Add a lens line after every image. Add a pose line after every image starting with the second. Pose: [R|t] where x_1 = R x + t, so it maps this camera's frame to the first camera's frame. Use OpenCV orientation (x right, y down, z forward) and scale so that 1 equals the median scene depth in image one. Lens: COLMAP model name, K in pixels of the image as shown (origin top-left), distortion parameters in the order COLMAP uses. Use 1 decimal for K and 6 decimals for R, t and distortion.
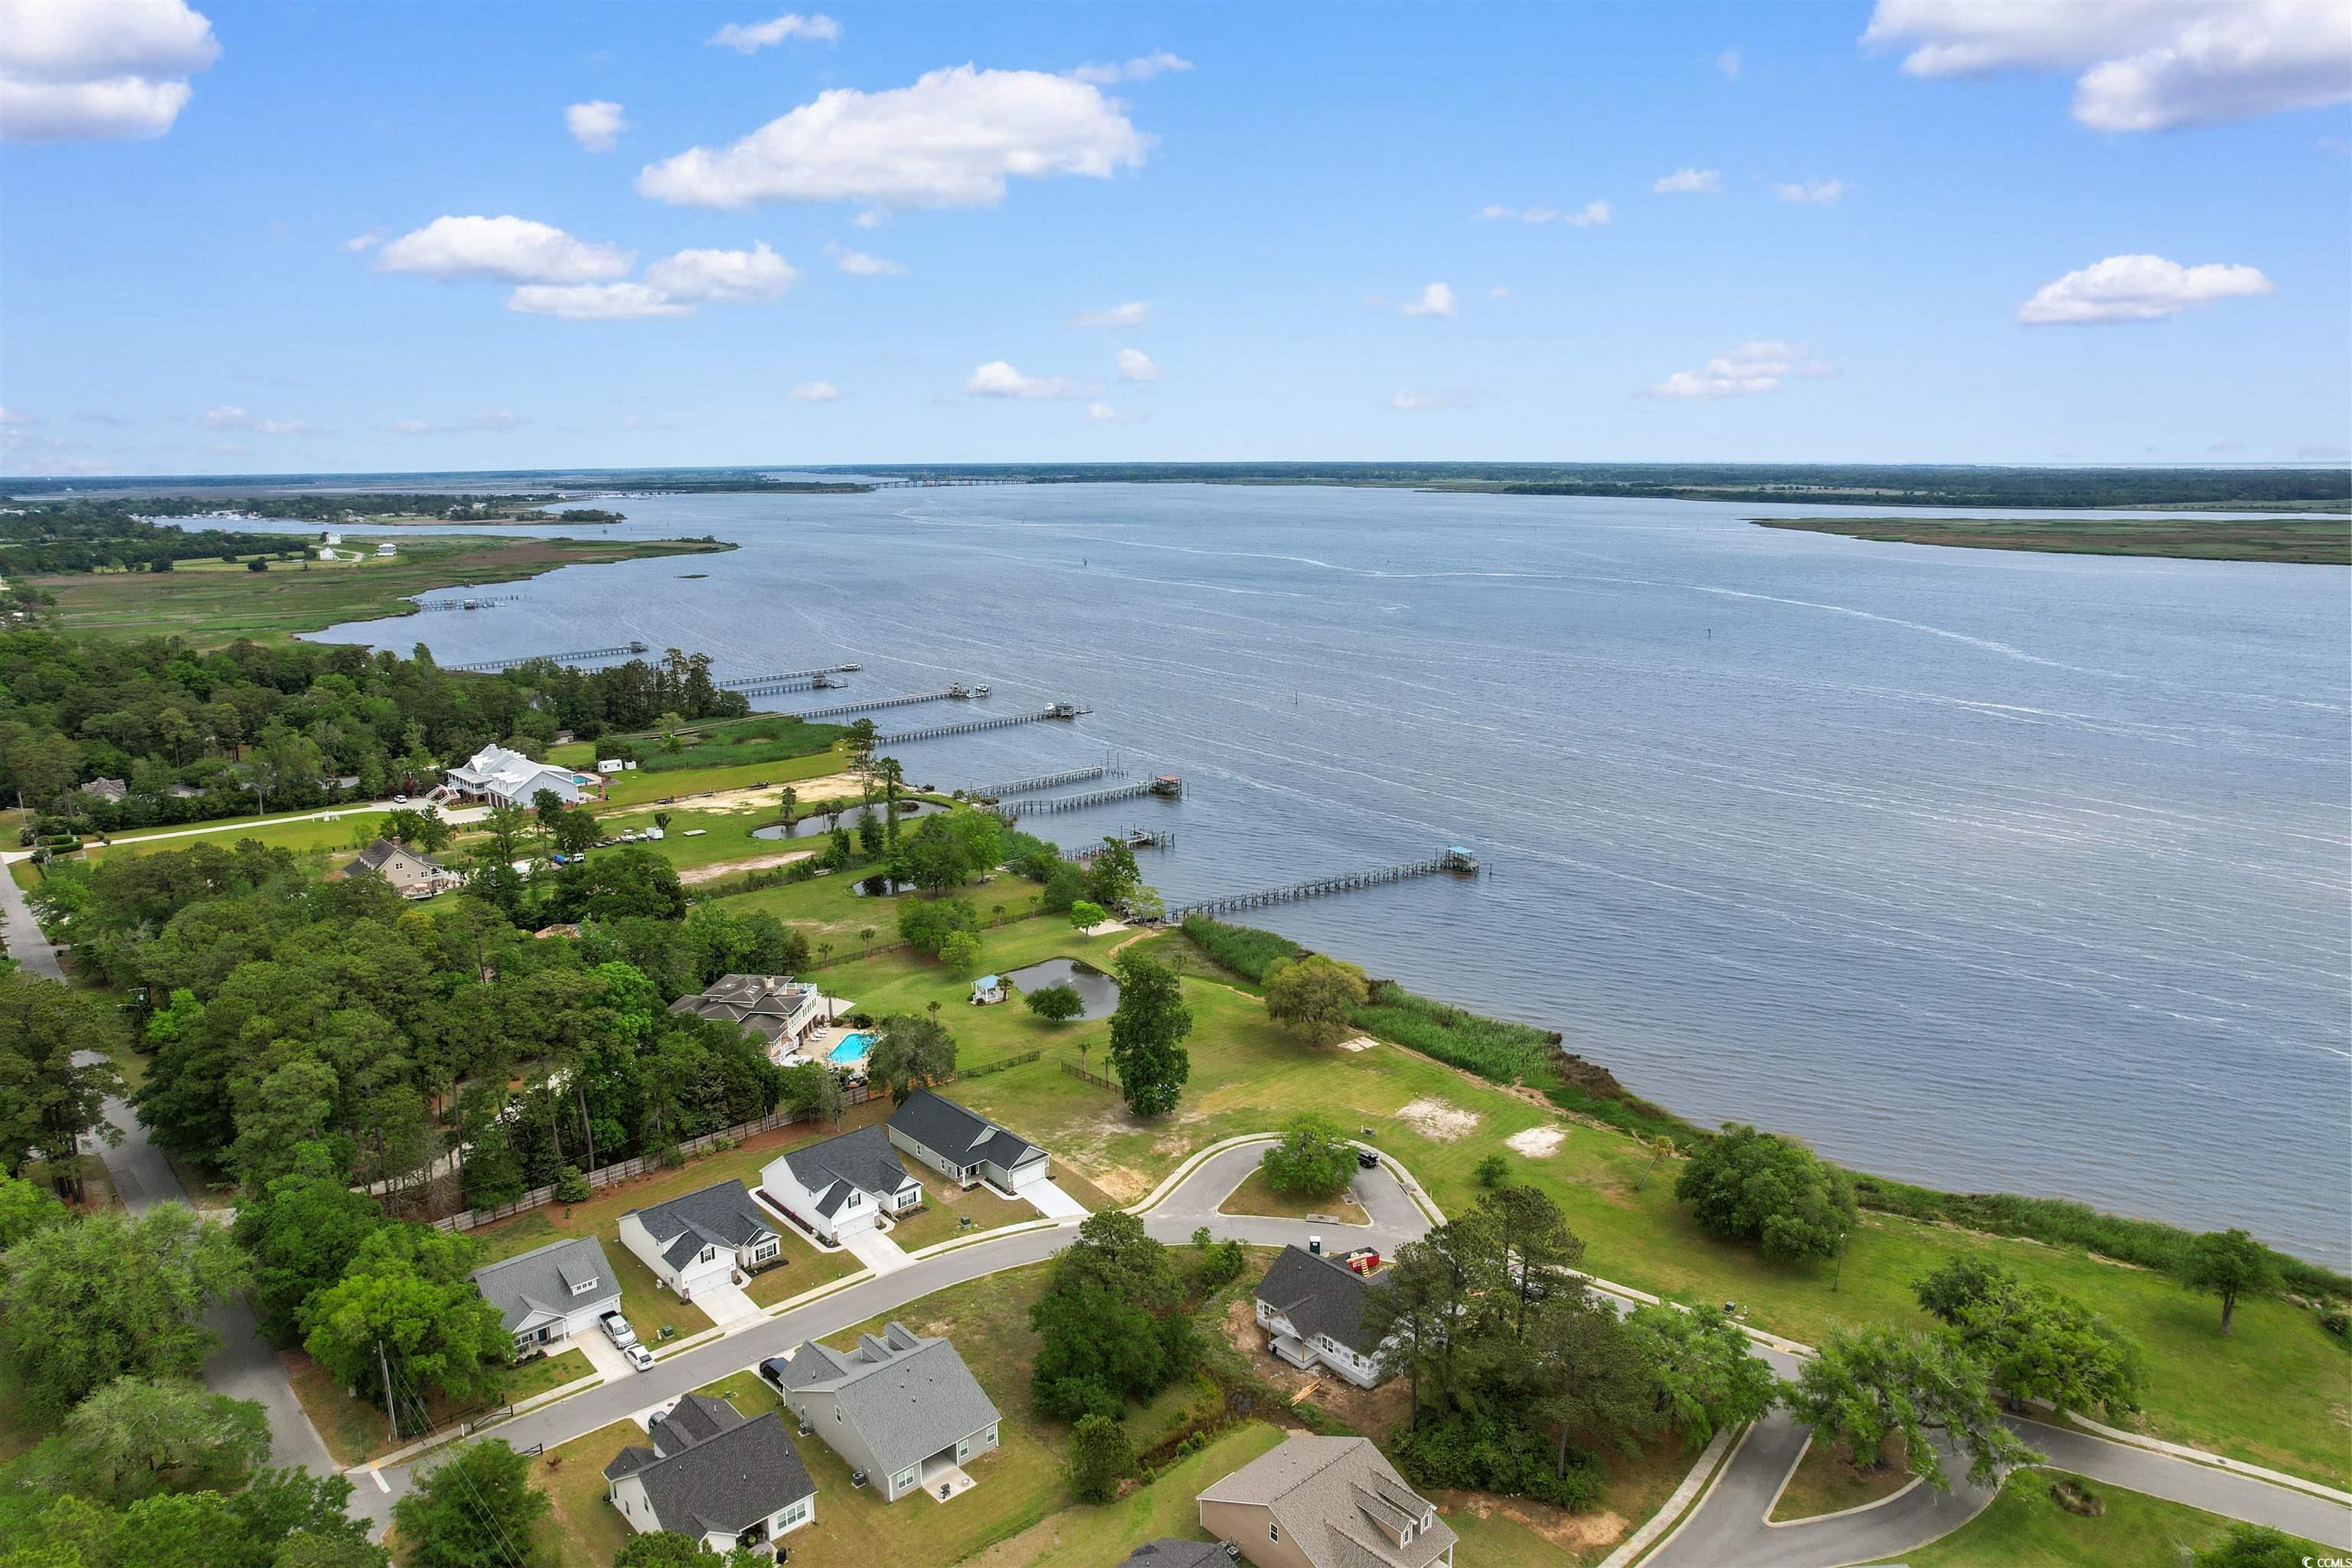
lens RADIAL K [[1512.0, 0, 1184.0], [0, 1512.0, 792.7], [0, 0, 1]] dist [-0.060997, 0.051080]
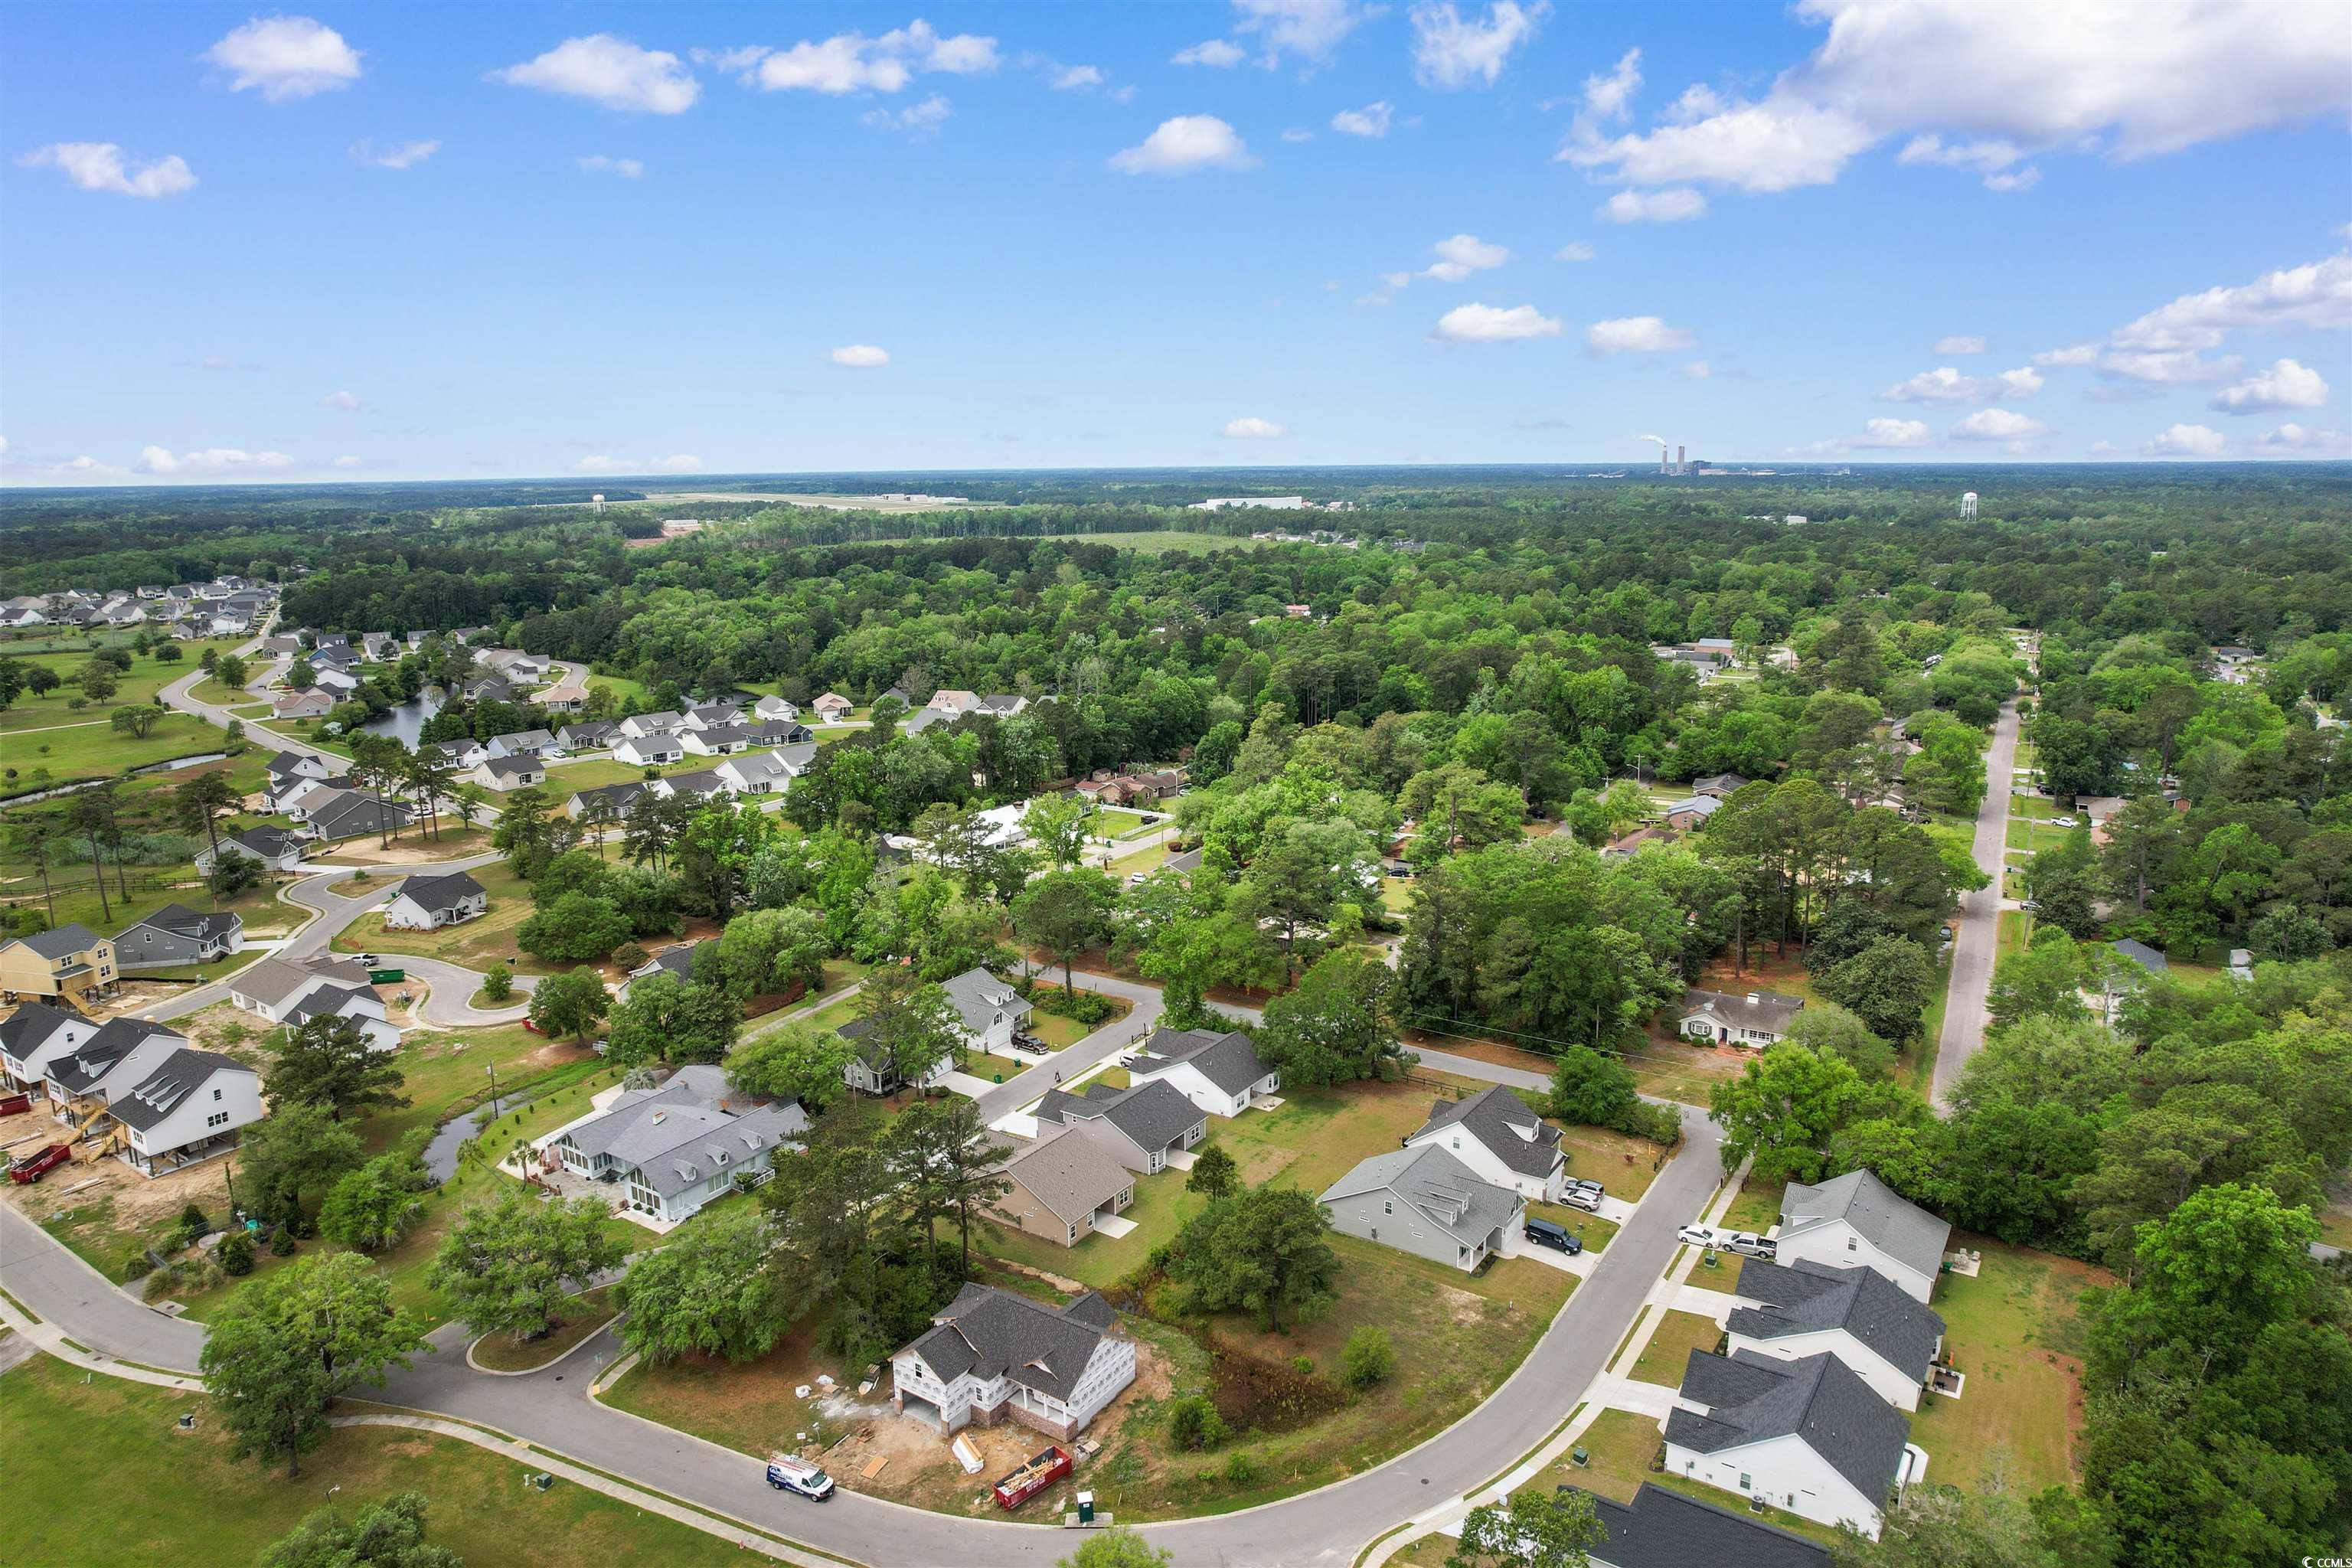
lens RADIAL K [[1512.0, 0, 1184.0], [0, 1512.0, 792.7], [0, 0, 1]] dist [-0.060997, 0.051080]
pose [[-0.972334, 0.067534, -0.223622, 0.168125], [-0.034437, 0.905397, 0.423166, -0.282728], [0.231044, 0.419160, -0.878023, 1.418449]]
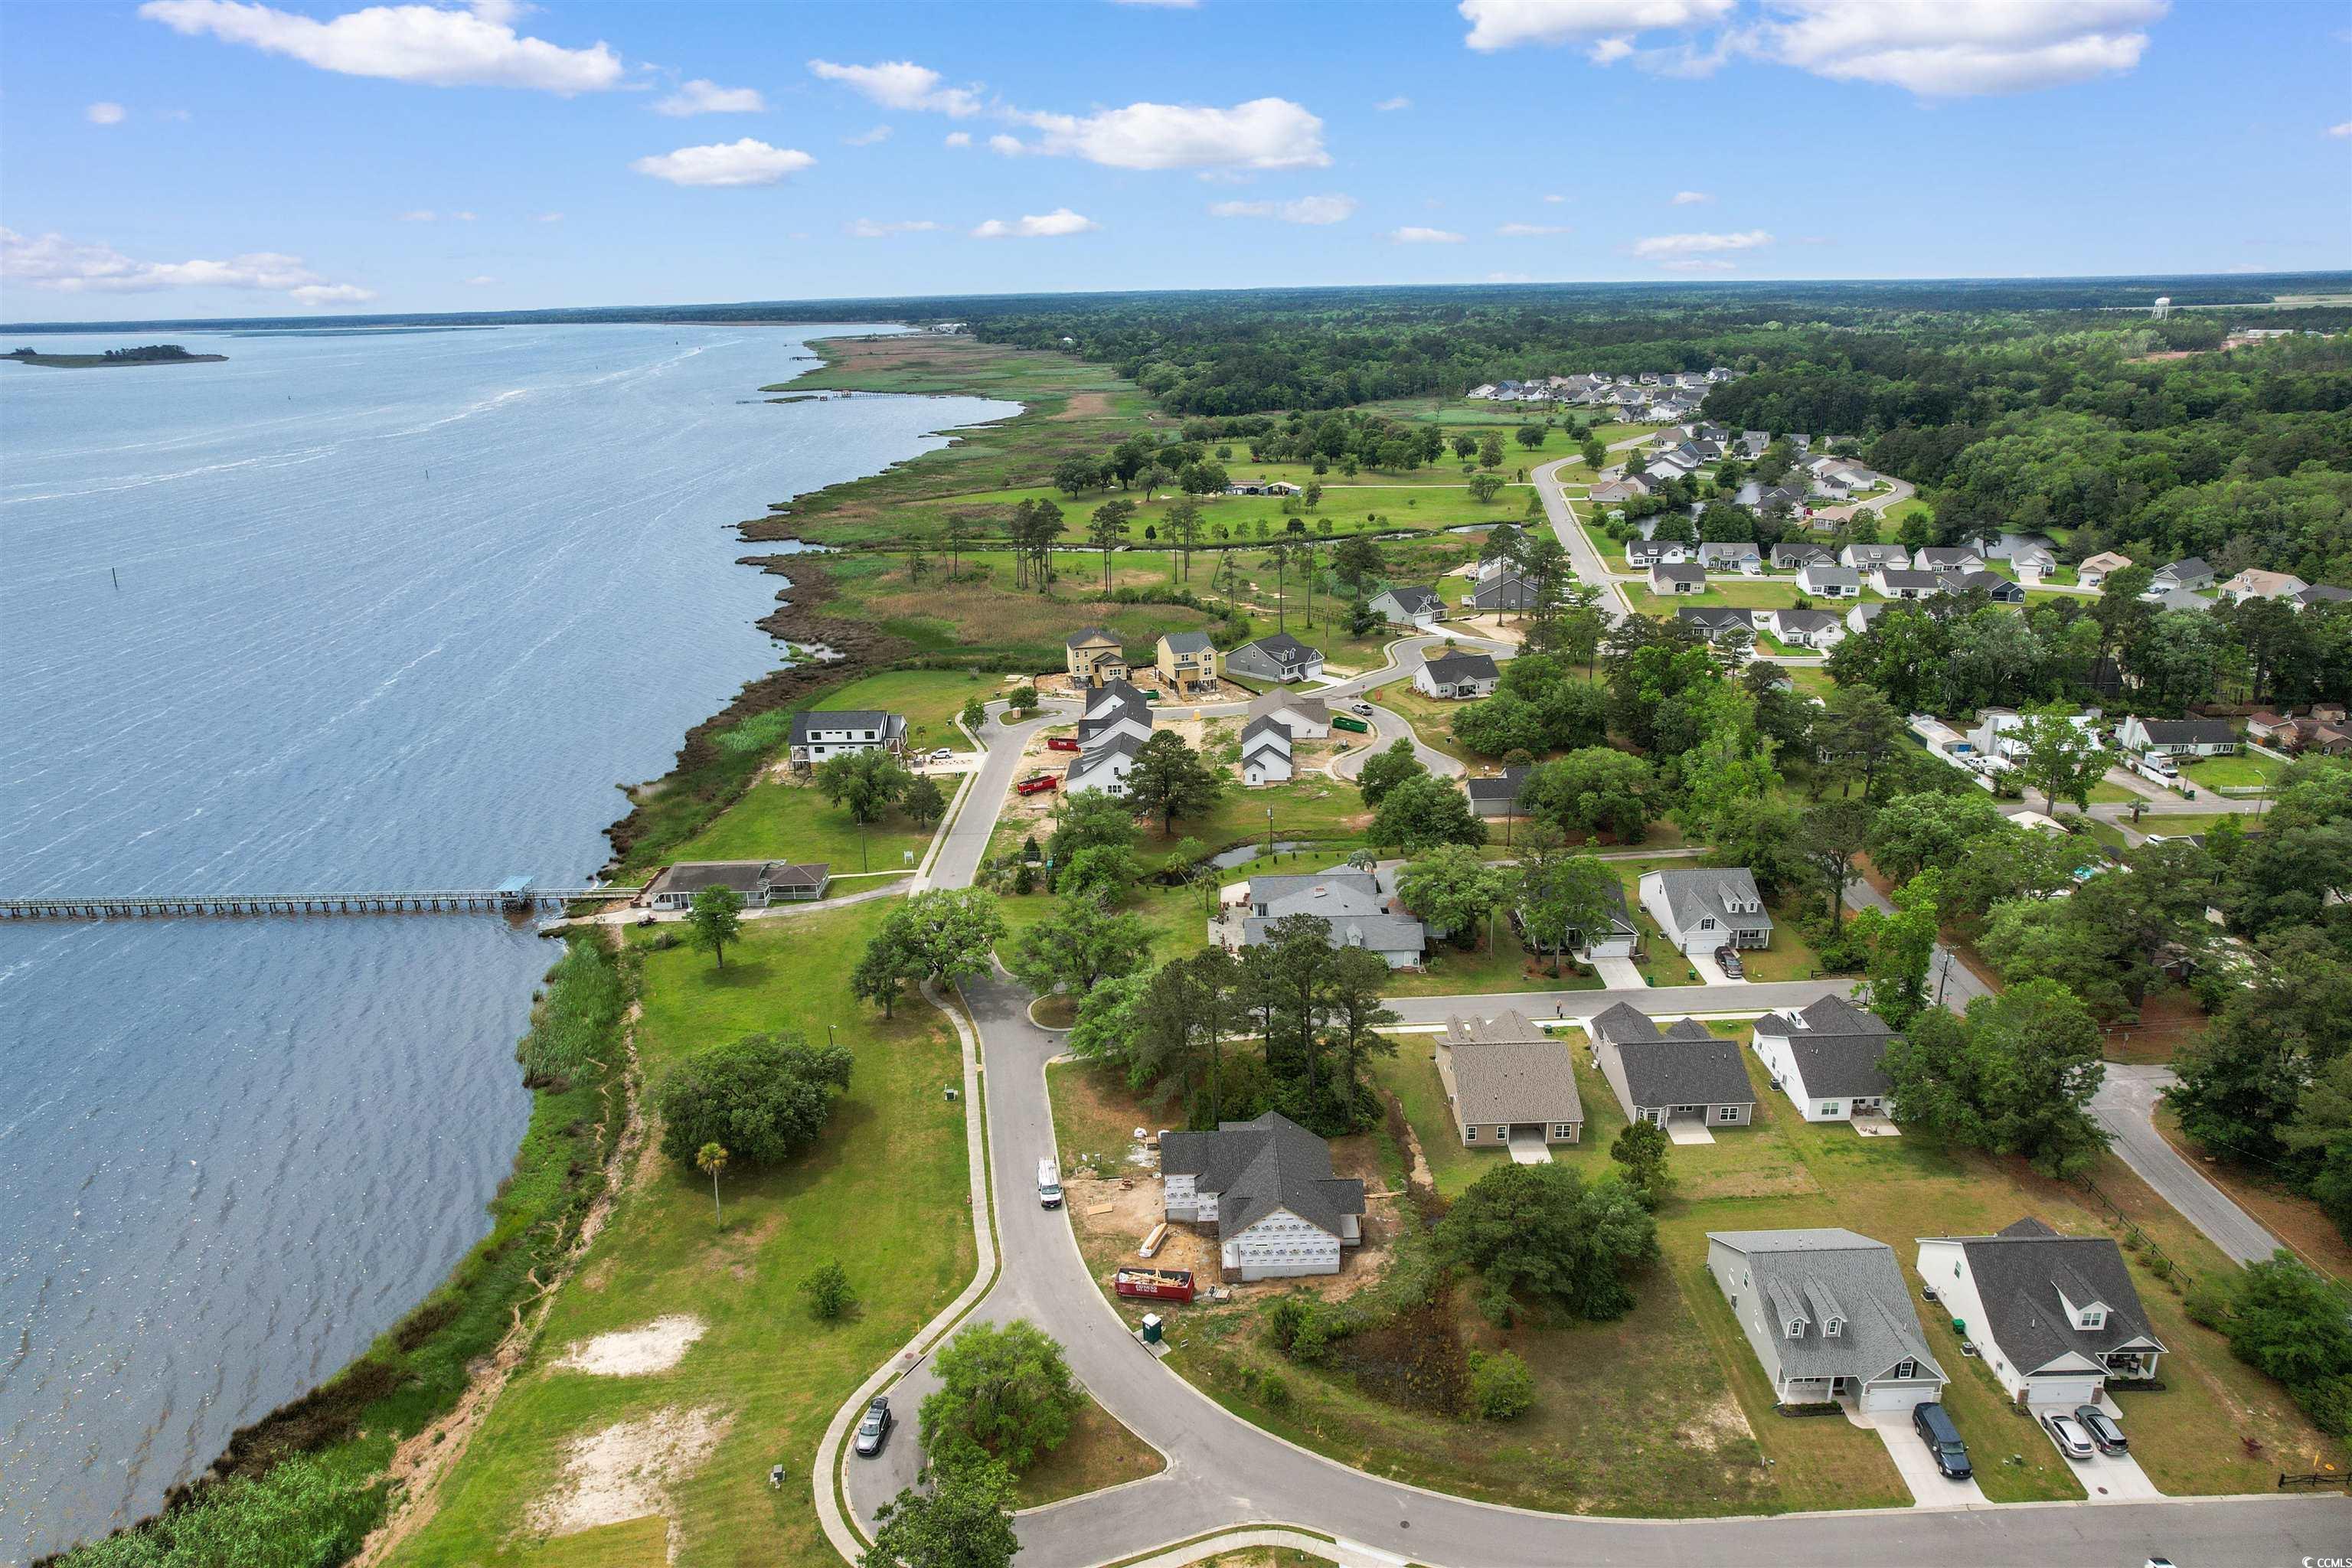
lens RADIAL K [[1512.0, 0, 1184.0], [0, 1512.0, 792.7], [0, 0, 1]] dist [-0.060997, 0.051080]
pose [[-0.738930, -0.197704, 0.644124, -0.328318], [0.173642, 0.867814, 0.465562, -0.250390], [-0.651023, 0.455865, -0.606924, 1.257489]]
